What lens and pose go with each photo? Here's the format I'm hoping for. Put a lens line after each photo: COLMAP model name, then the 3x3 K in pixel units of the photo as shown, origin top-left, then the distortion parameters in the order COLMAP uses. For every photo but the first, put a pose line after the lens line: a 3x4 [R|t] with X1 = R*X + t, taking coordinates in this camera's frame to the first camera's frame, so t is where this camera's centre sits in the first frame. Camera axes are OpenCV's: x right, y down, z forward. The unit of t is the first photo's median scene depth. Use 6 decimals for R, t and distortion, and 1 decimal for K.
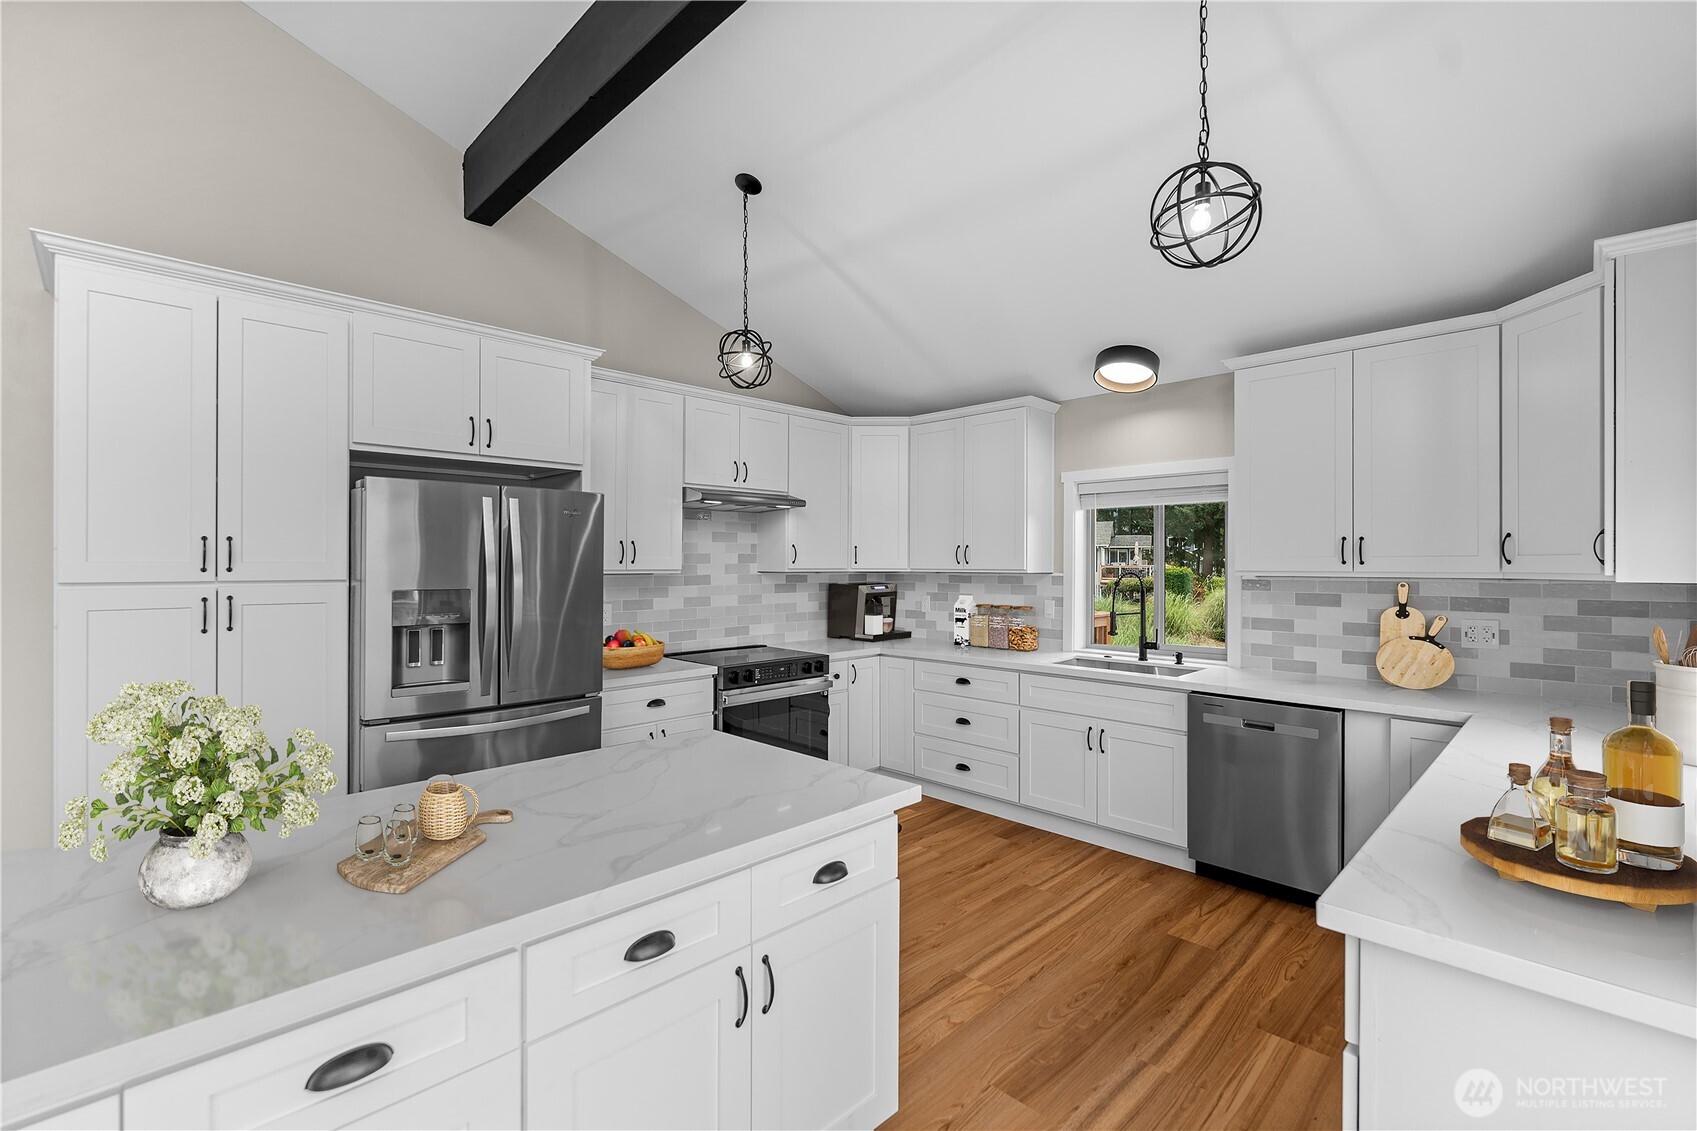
lens RADIAL K [[734.0, 0, 896.2], [0, 734.0, 562.3], [0, 0, 1]] dist [0.001196, 0.000202]
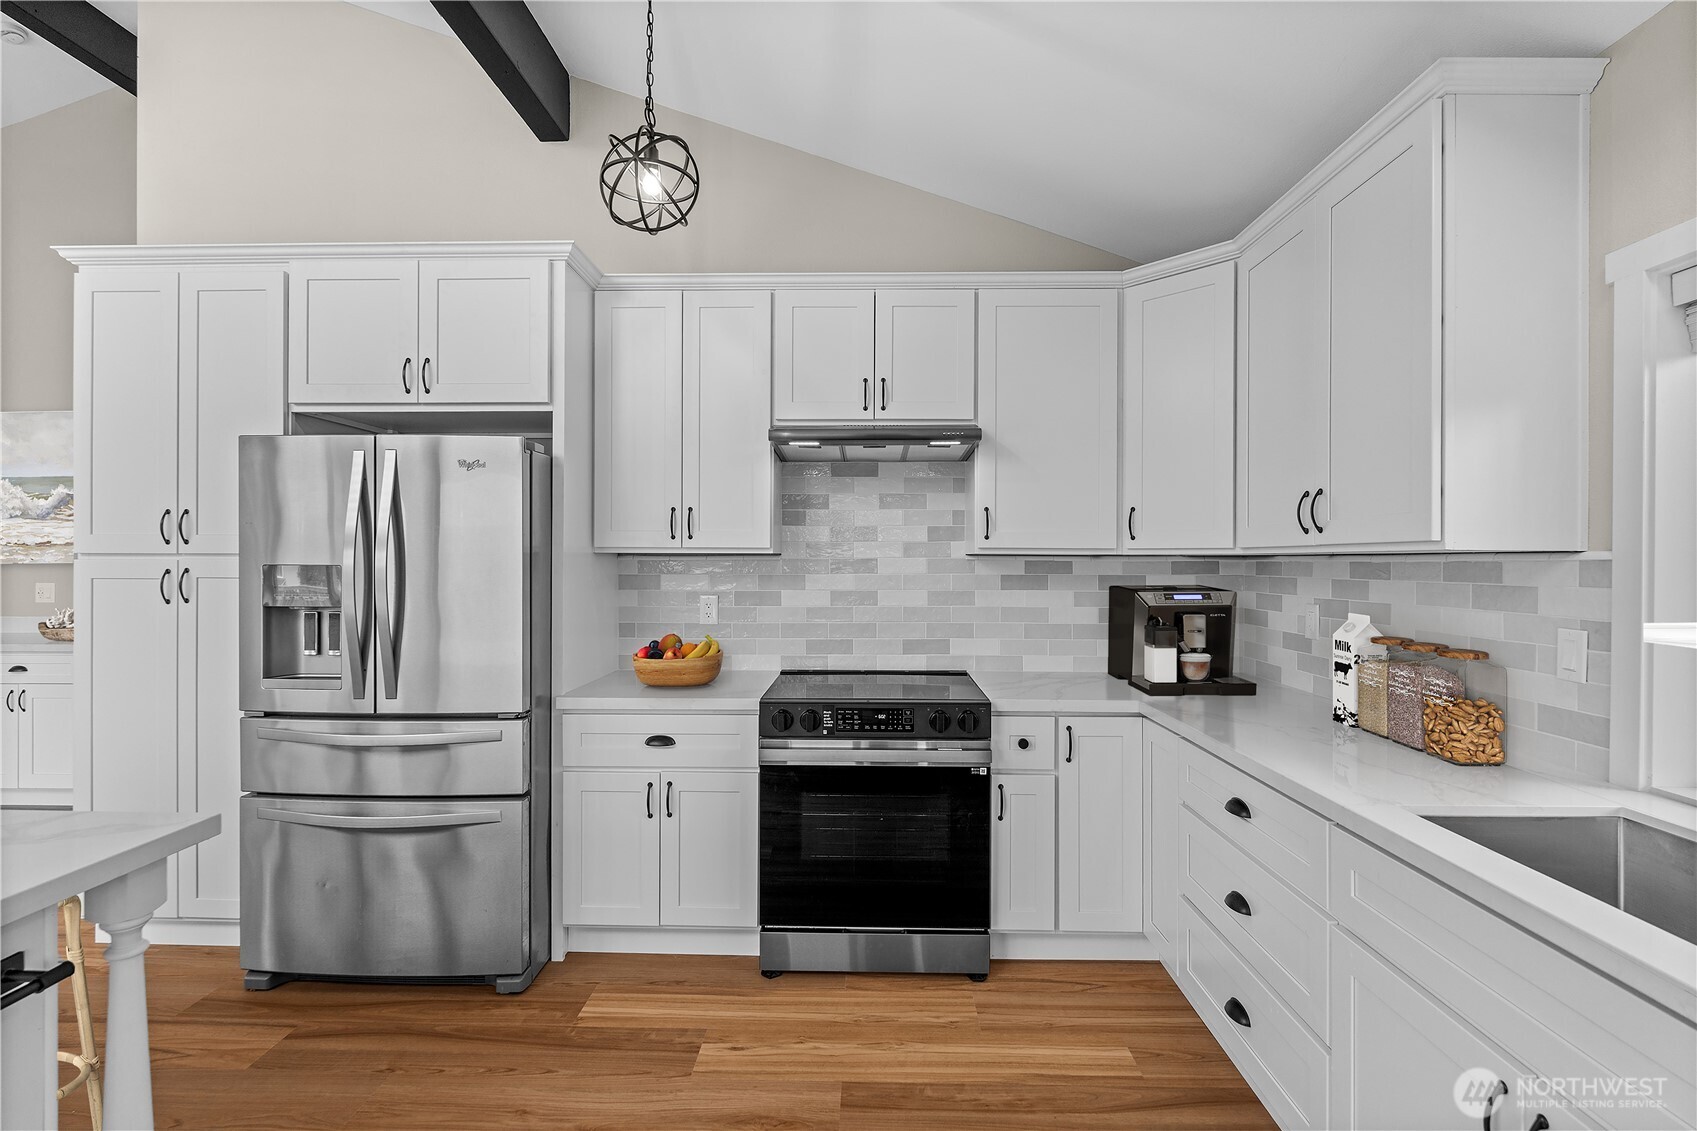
lens RADIAL K [[803.8, 0, 847.2], [0, 803.8, 559.7], [0, 0, 1]] dist [0.008222, -0.000677]
pose [[0.659631, -0.000218, -0.751590, 0.277397], [0.000942, 0.999999, 0.000537, 0.017921], [0.751589, -0.001062, 0.659631, 0.501245]]
